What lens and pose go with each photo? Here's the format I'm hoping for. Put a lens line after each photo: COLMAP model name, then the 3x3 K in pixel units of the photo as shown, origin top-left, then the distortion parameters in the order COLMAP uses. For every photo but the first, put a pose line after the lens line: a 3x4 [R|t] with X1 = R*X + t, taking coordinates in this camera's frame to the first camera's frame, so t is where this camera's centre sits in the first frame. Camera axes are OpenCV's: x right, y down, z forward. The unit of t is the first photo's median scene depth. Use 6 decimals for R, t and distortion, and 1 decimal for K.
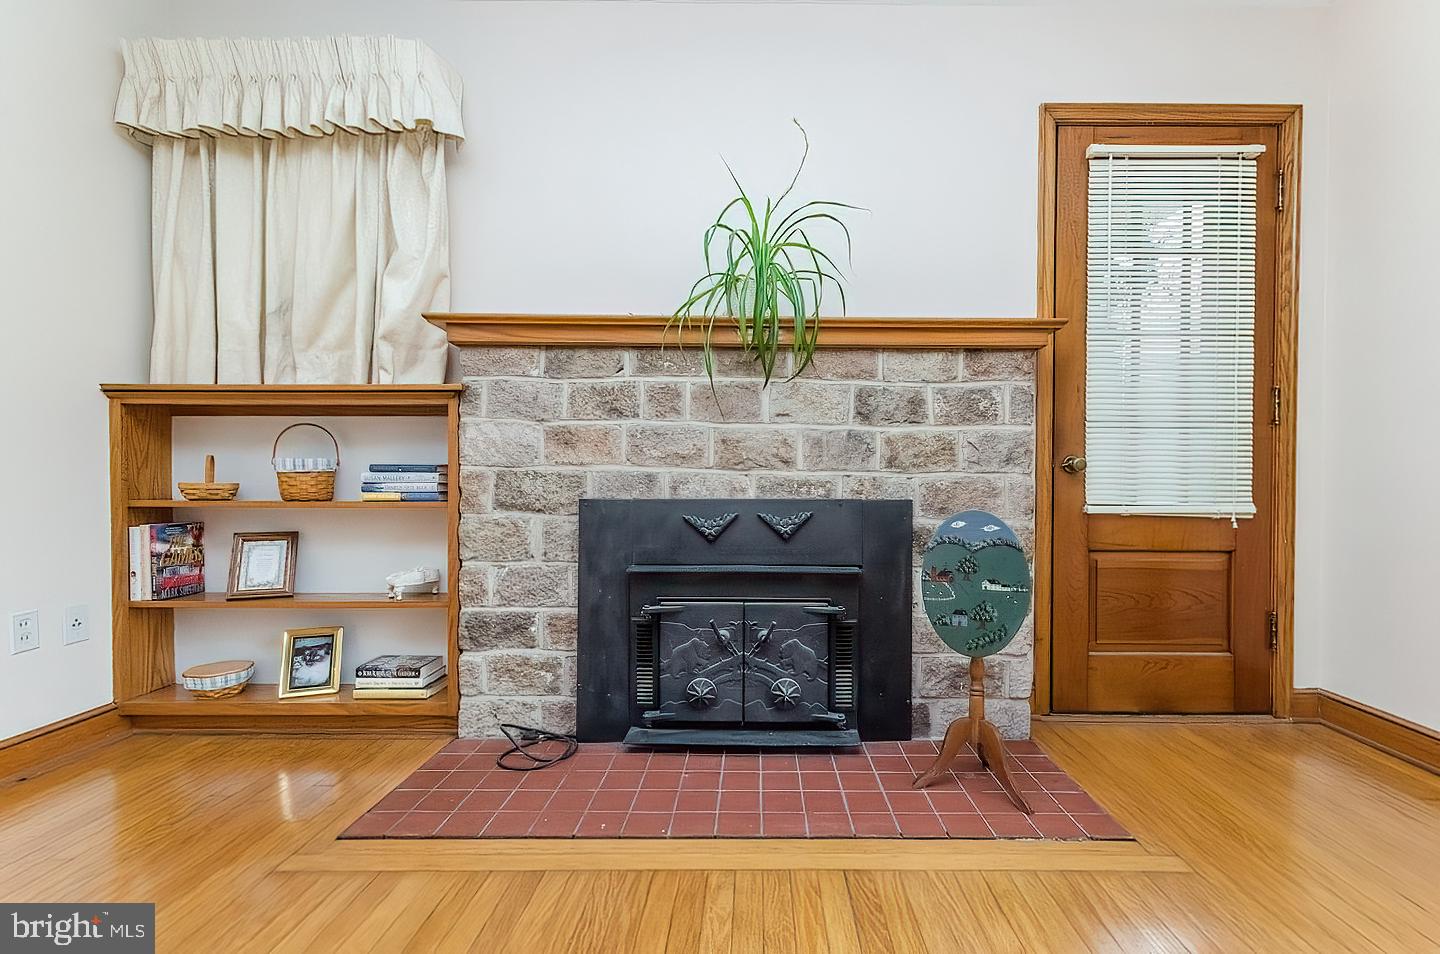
lens RADIAL K [[641.6, 0, 748.8], [0, 641.6, 487.9], [0, 0, 1]] dist [0.016024, 0.000034]
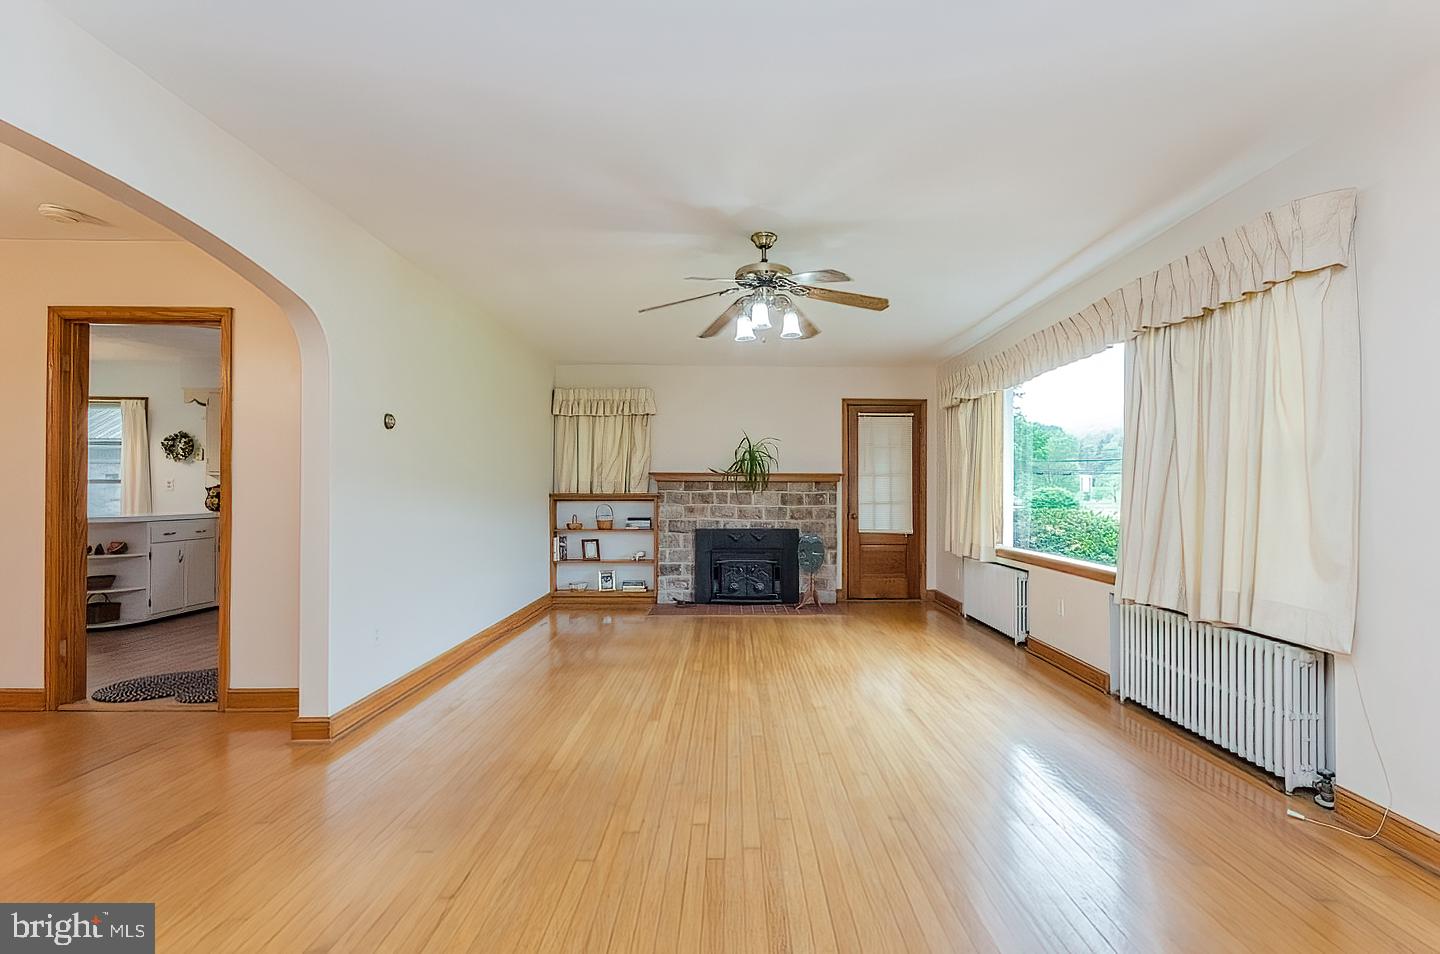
lens RADIAL K [[629.2, 0, 736.6], [0, 629.2, 491.1], [0, 0, 1]] dist [0.010745, 0.000241]
pose [[0.999996, -0.002885, 0.000765, -0.058076], [0.002894, 0.999927, -0.011742, -0.132213], [-0.000731, 0.011744, 0.999931, -2.142639]]
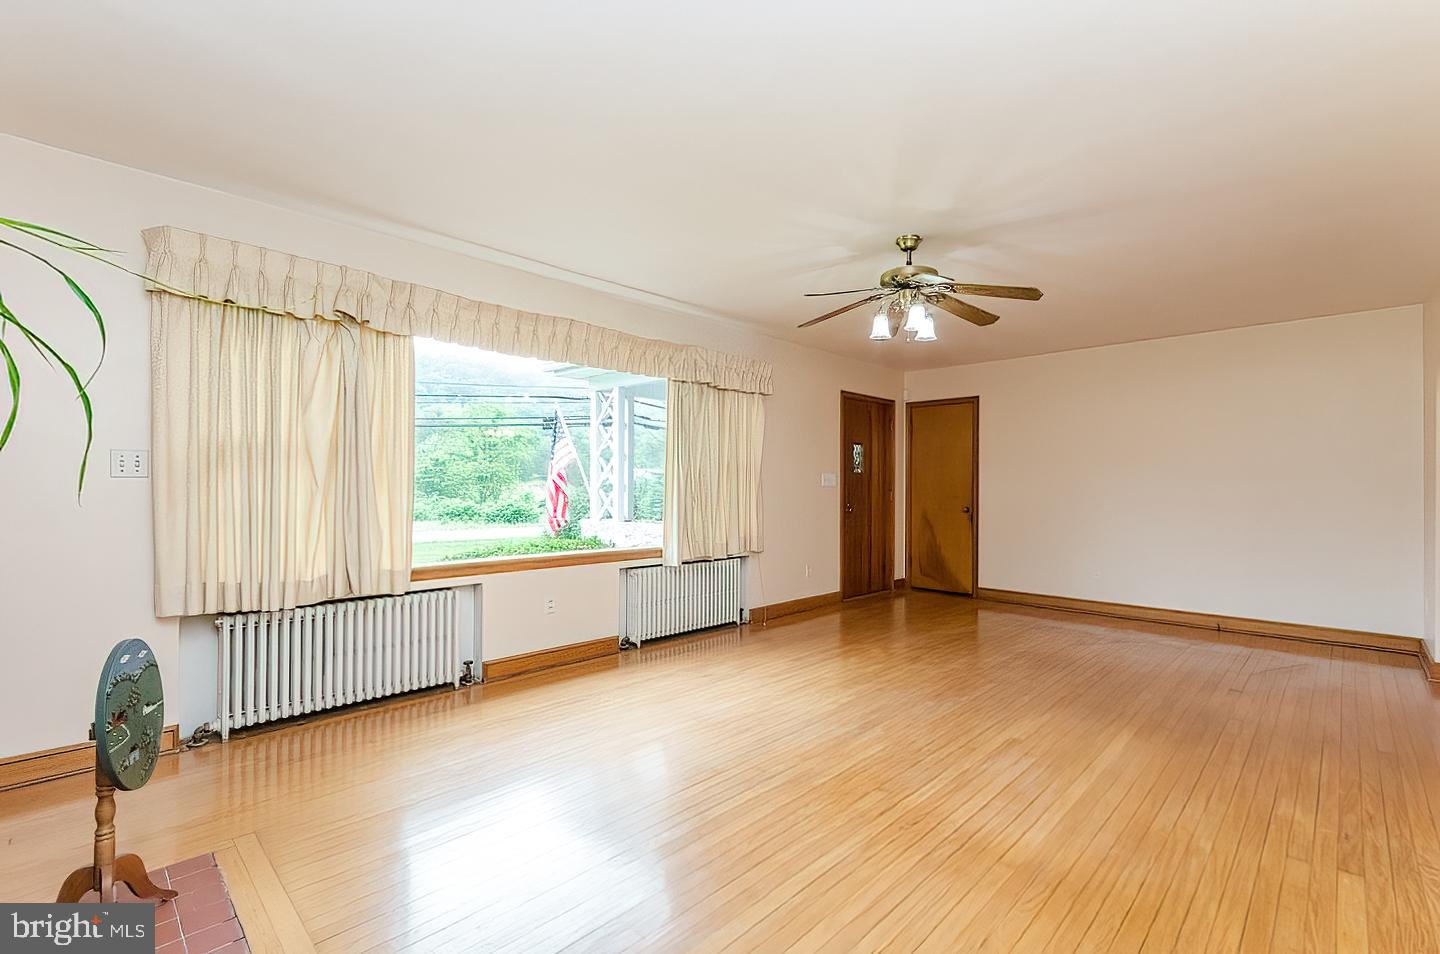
lens RADIAL K [[638.9, 0, 732.5], [0, 638.9, 480.4], [0, 0, 1]] dist [0.014982, -0.004907]
pose [[-0.715271, -0.002424, 0.698843, -0.810525], [-0.001172, 0.999997, 0.002270, -0.172675], [-0.698846, 0.000805, -0.715271, 0.875592]]
